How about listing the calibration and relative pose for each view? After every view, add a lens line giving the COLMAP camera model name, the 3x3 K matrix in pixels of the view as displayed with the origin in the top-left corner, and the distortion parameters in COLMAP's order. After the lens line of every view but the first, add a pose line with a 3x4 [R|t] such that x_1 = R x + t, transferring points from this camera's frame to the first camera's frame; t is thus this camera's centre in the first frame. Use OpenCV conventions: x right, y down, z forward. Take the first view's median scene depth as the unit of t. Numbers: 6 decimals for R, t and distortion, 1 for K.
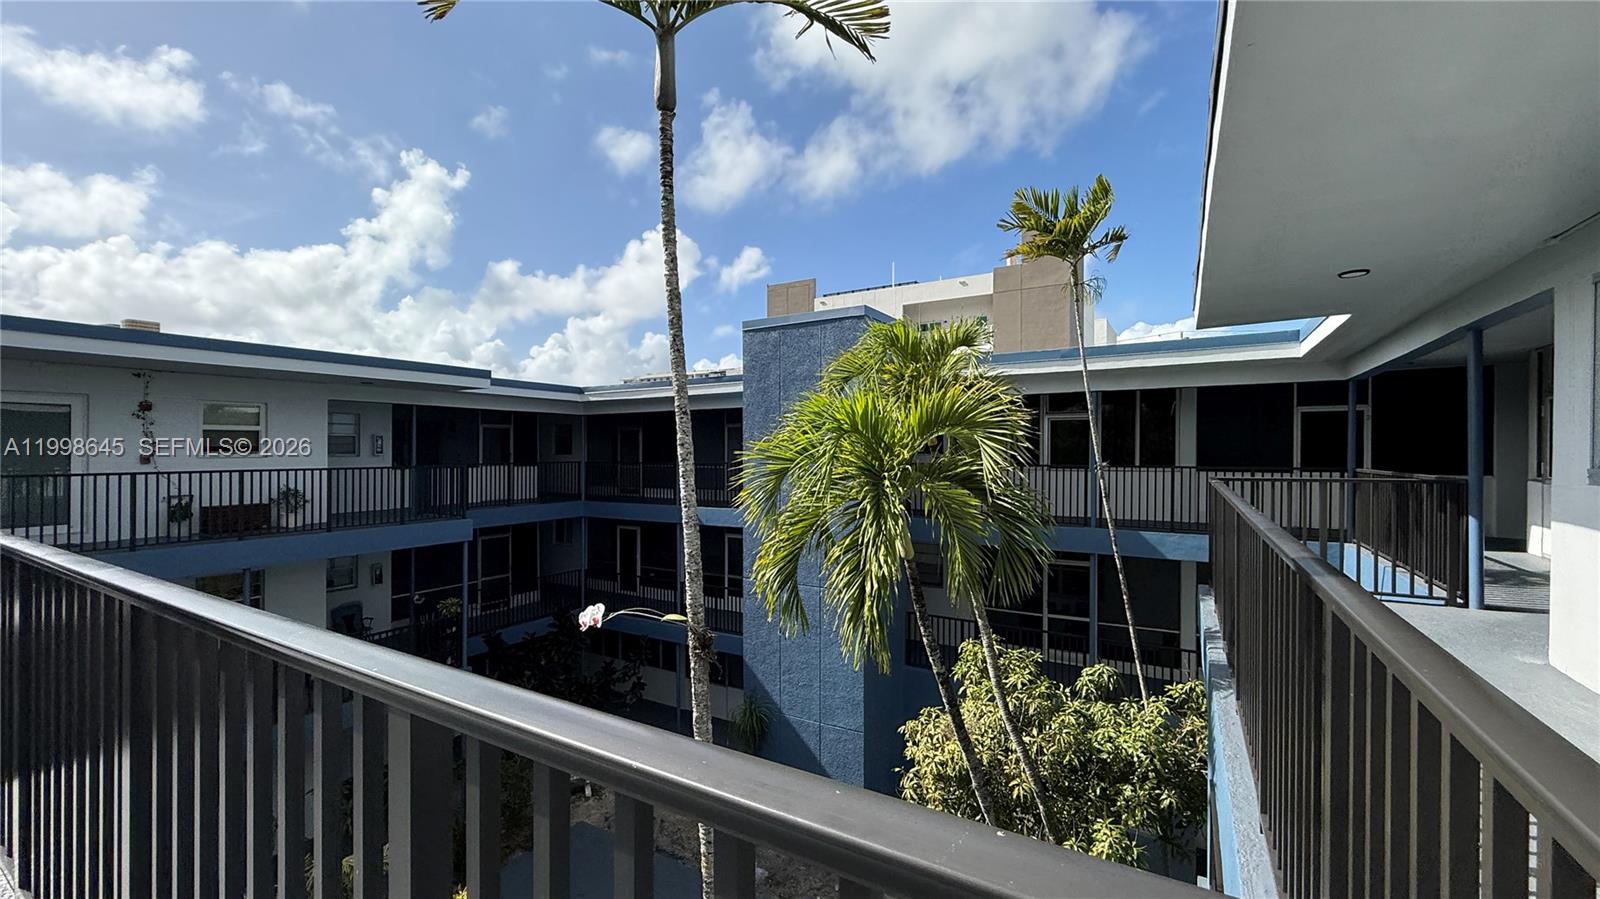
lens RADIAL K [[637.9, 0, 804.4], [0, 637.9, 445.5], [0, 0, 1]] dist [-0.000775, 0.001167]
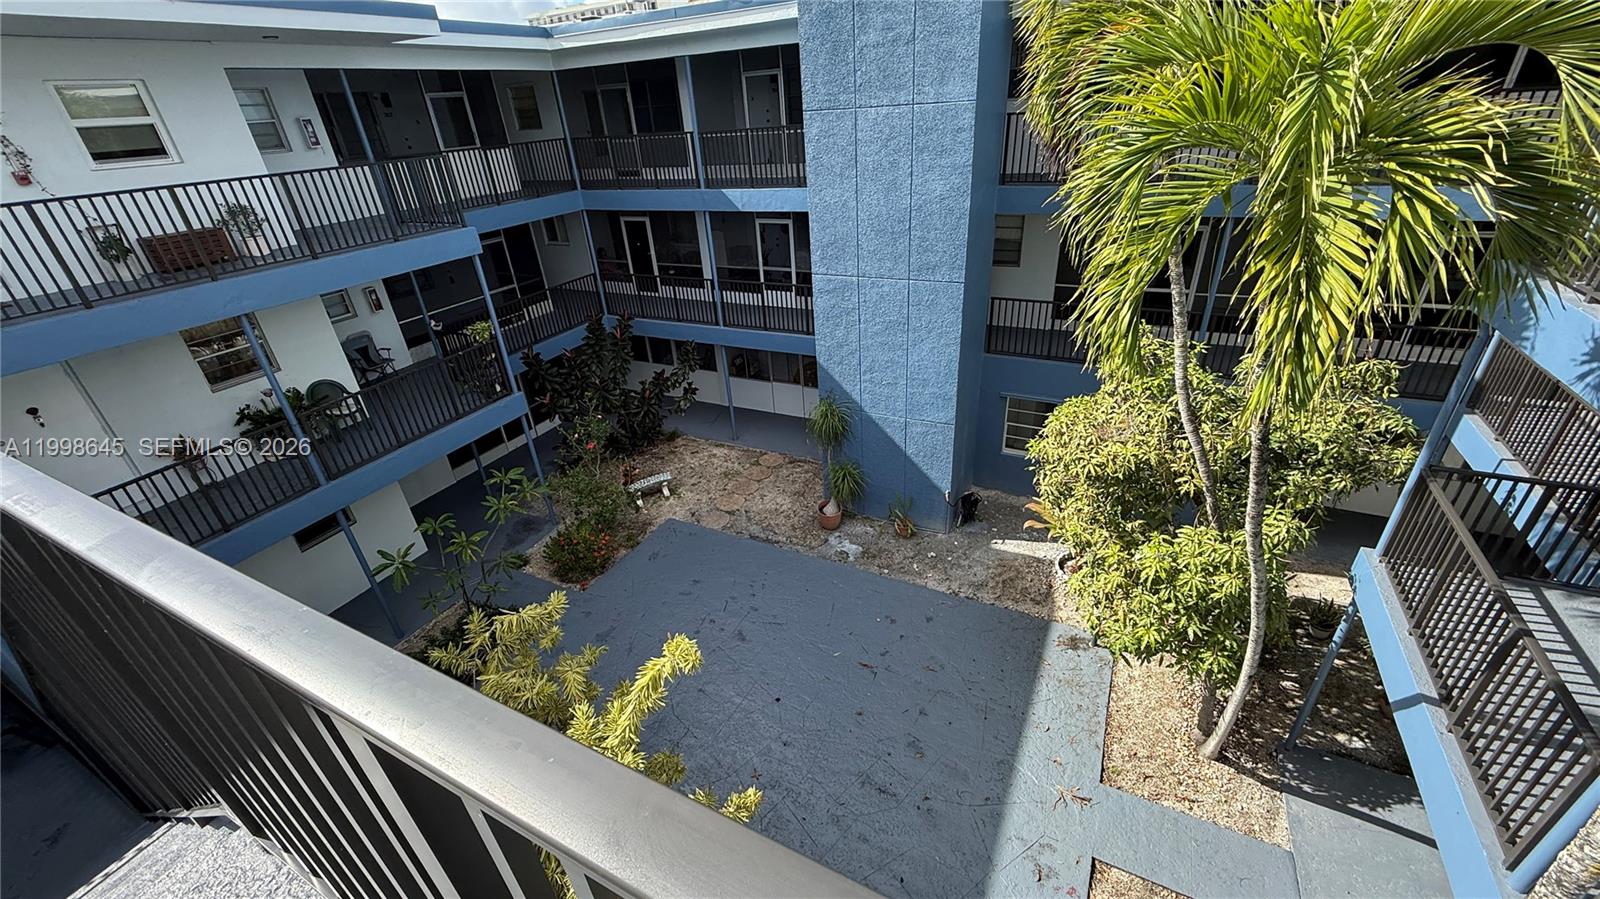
lens RADIAL K [[637.9, 0, 801.5], [0, 637.9, 449.9], [0, 0, 1]] dist [-0.000775, 0.001167]
pose [[0.995969, -0.084622, 0.029758, -0.154519], [0.059418, 0.870886, 0.487880, -0.009587], [-0.067201, -0.484145, 0.872403, 0.122017]]
